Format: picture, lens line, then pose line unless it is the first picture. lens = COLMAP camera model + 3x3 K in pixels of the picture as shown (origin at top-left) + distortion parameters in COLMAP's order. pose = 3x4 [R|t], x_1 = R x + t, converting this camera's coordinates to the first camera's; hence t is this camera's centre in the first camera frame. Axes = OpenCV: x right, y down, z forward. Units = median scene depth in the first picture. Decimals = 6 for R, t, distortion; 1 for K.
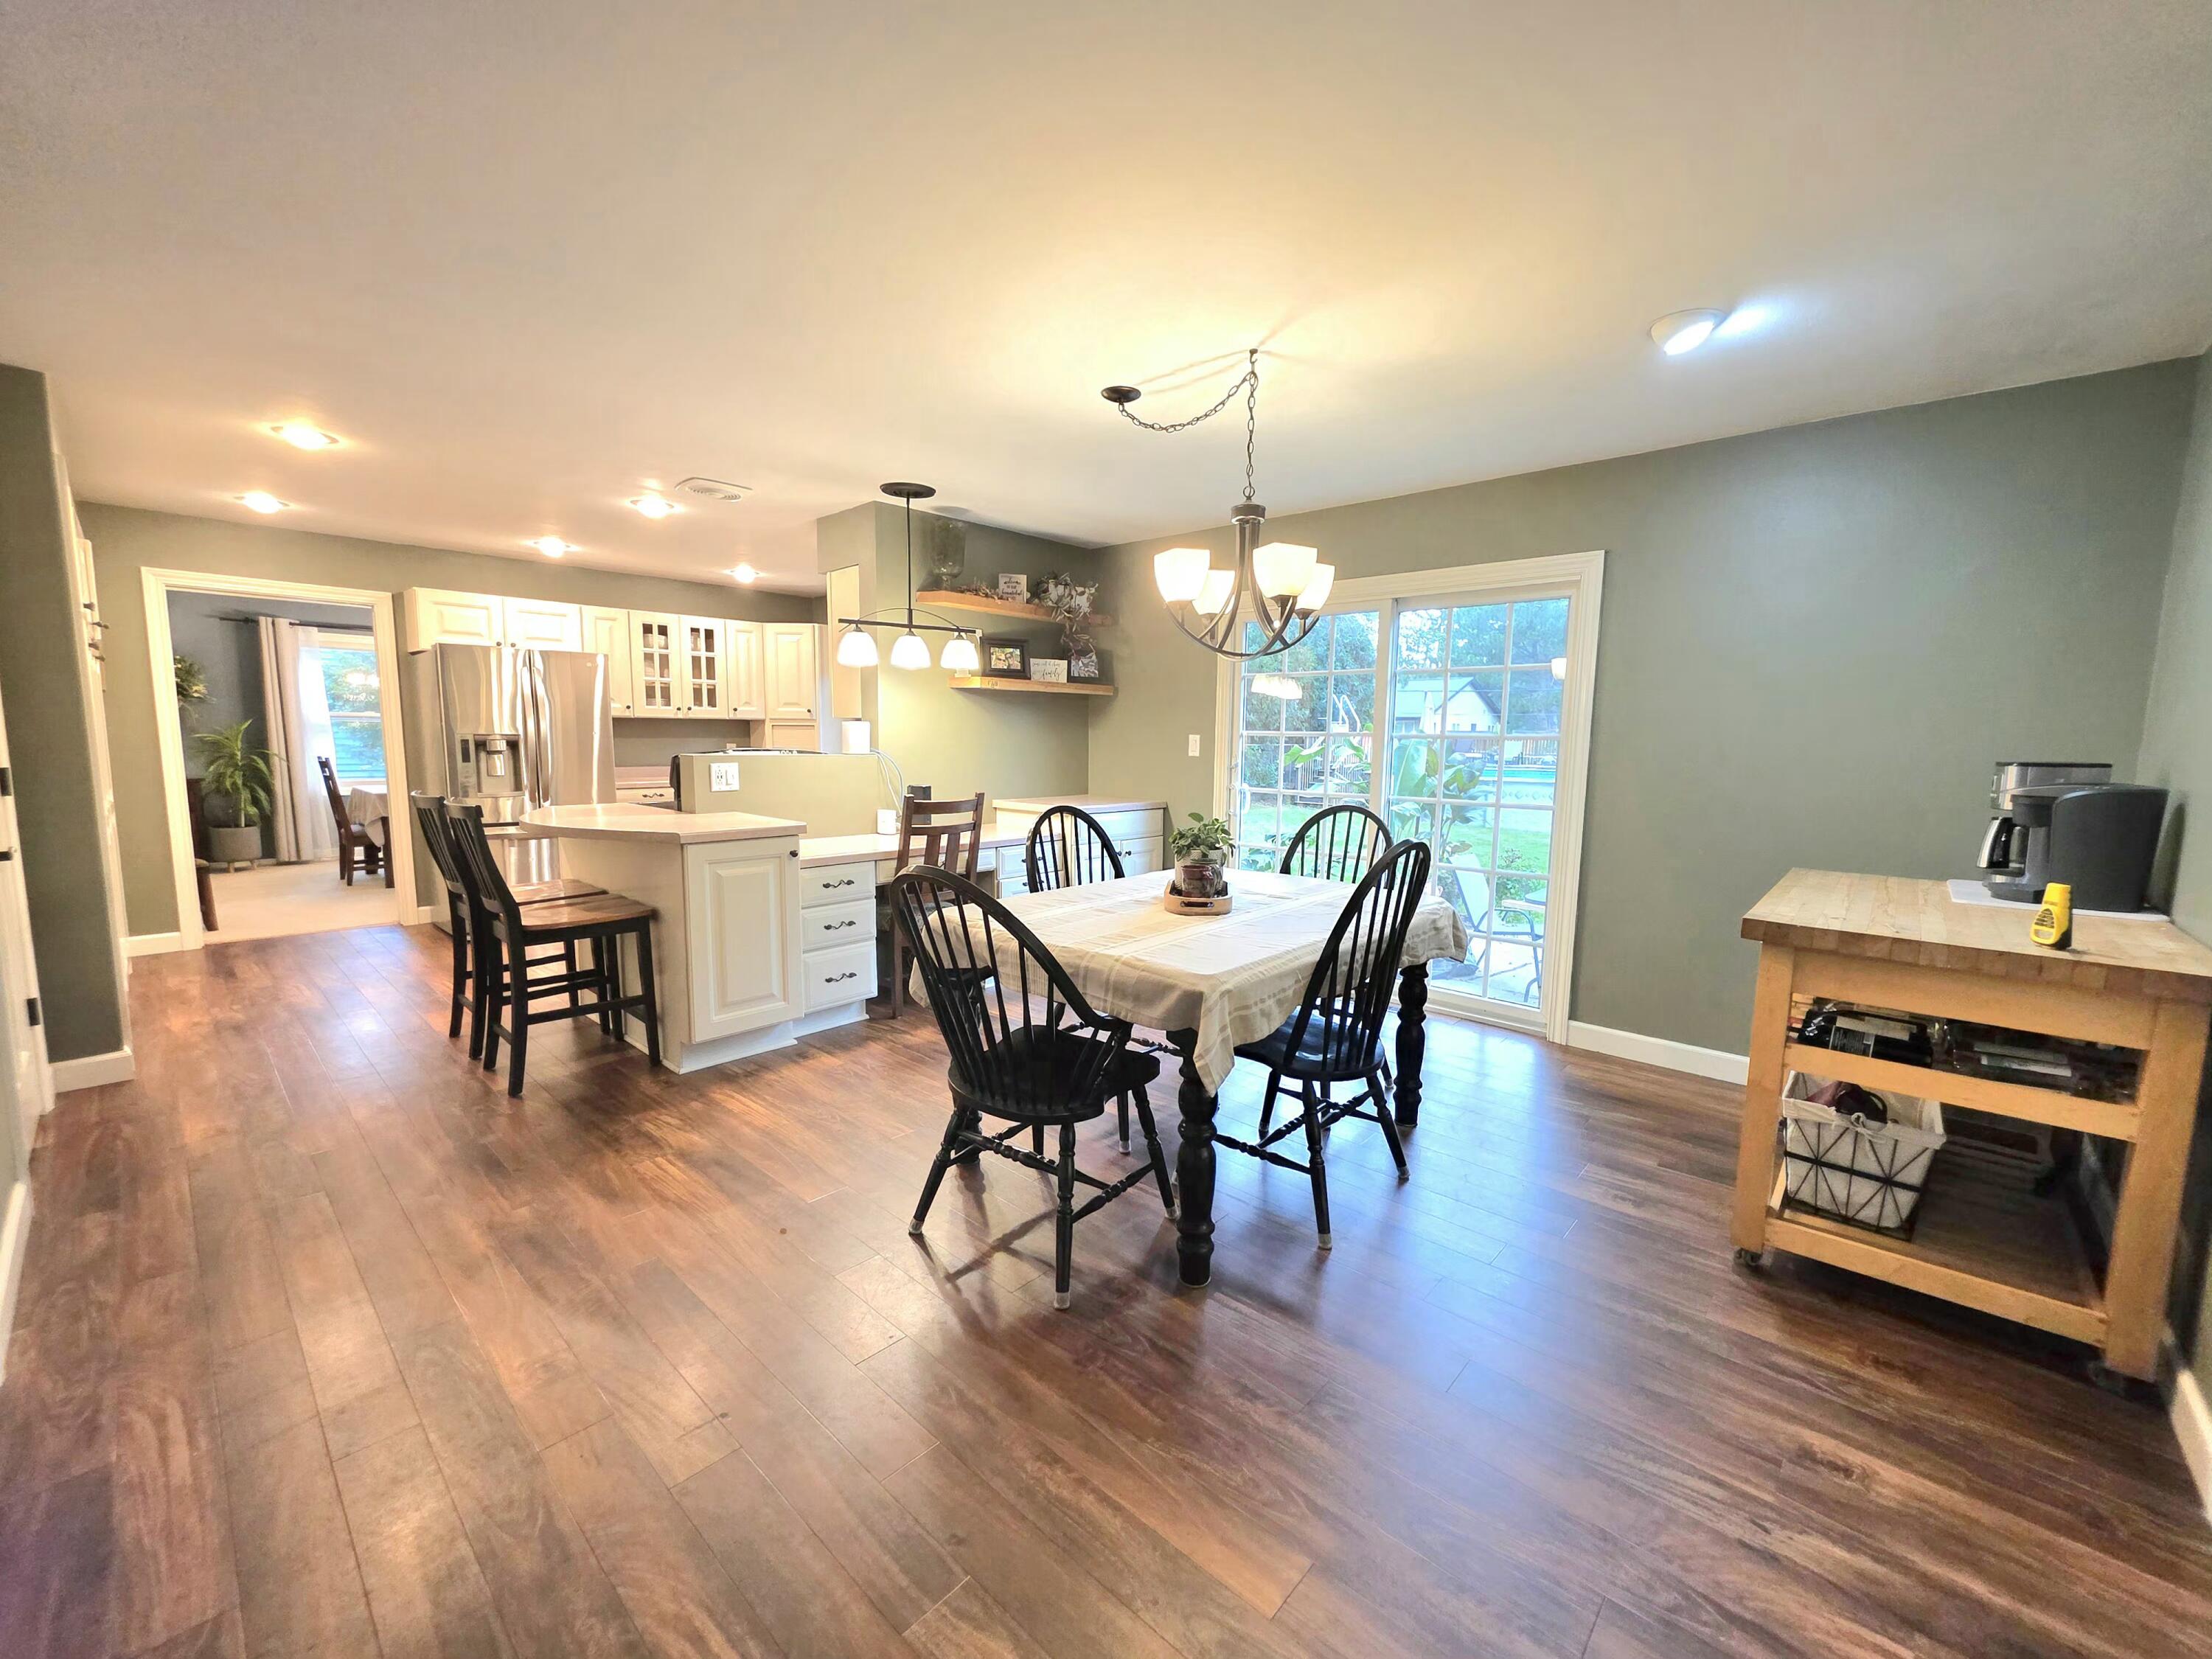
lens RADIAL K [[889.4, 0, 1098.0], [0, 889.4, 817.1], [0, 0, 1]] dist [0.003682, 0.000989]
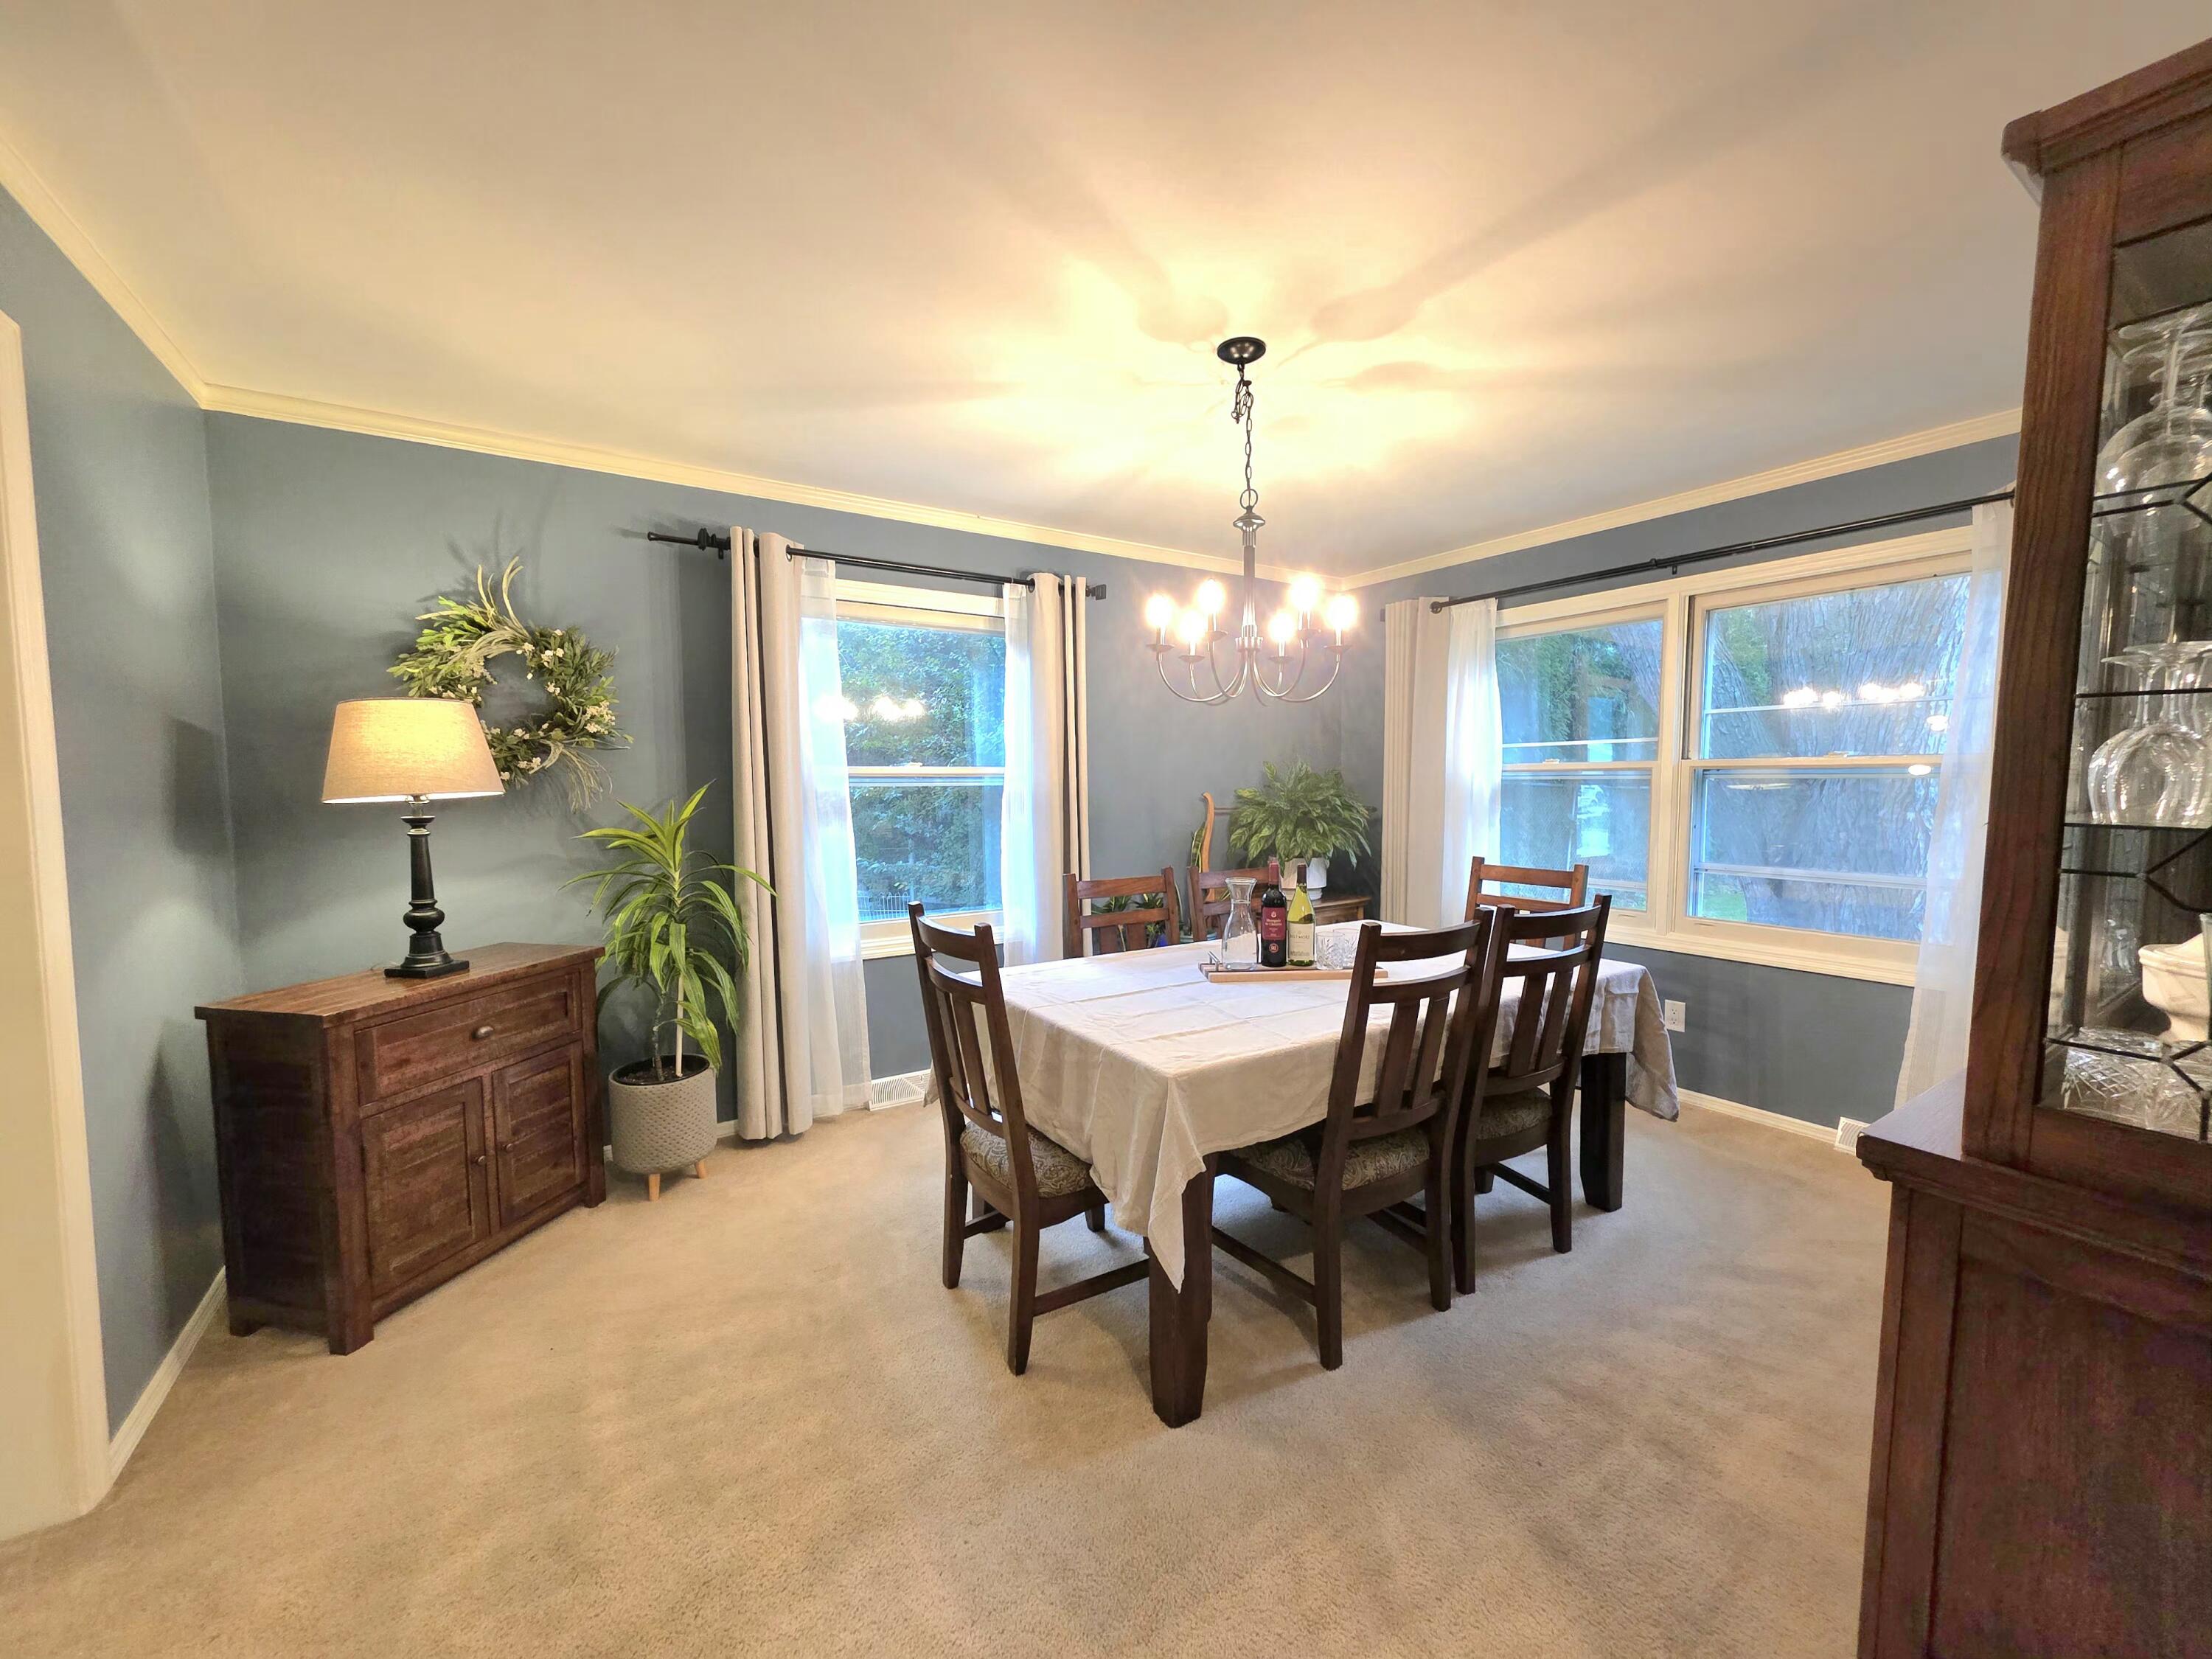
lens RADIAL K [[889.4, 0, 1112.5], [0, 889.4, 850.8], [0, 0, 1]] dist [0.003682, 0.000989]
pose [[0.966890, 0.005392, -0.255135, -0.681391], [-0.016322, 0.999036, -0.040745, -0.068381], [0.254669, 0.043560, 0.966047, 0.674883]]
